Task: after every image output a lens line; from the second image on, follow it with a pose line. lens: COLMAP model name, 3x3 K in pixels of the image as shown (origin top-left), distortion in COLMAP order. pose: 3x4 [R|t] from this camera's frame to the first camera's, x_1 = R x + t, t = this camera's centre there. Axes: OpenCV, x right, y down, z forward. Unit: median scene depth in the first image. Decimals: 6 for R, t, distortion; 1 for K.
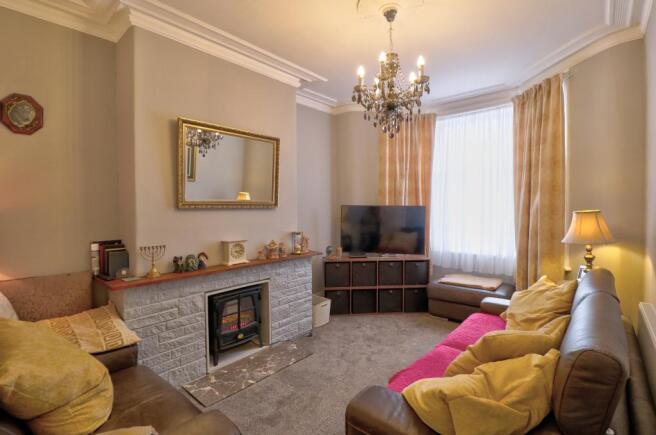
lens RADIAL K [[307.7, 0, 330.3], [0, 307.7, 212.1], [0, 0, 1]] dist [0.001965, -0.013941]
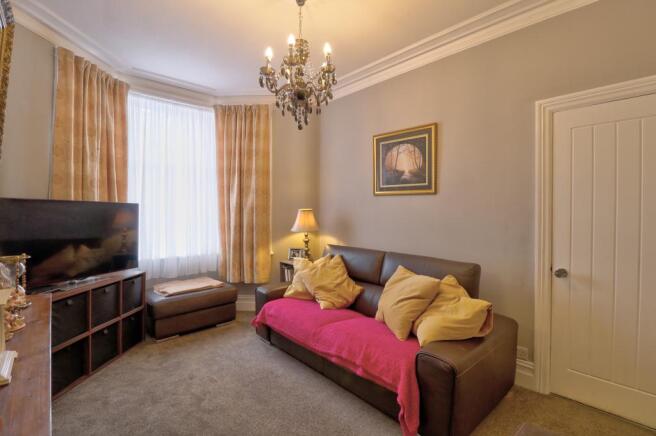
lens RADIAL K [[307.7, 0, 330.3], [0, 307.7, 212.6], [0, 0, 1]] dist [0.001965, -0.013941]
pose [[0.117241, 0.001748, 0.993102, -0.419771], [0.011892, 0.999924, -0.003164, 0.012056], [-0.993032, 0.012181, 0.117211, 0.468867]]
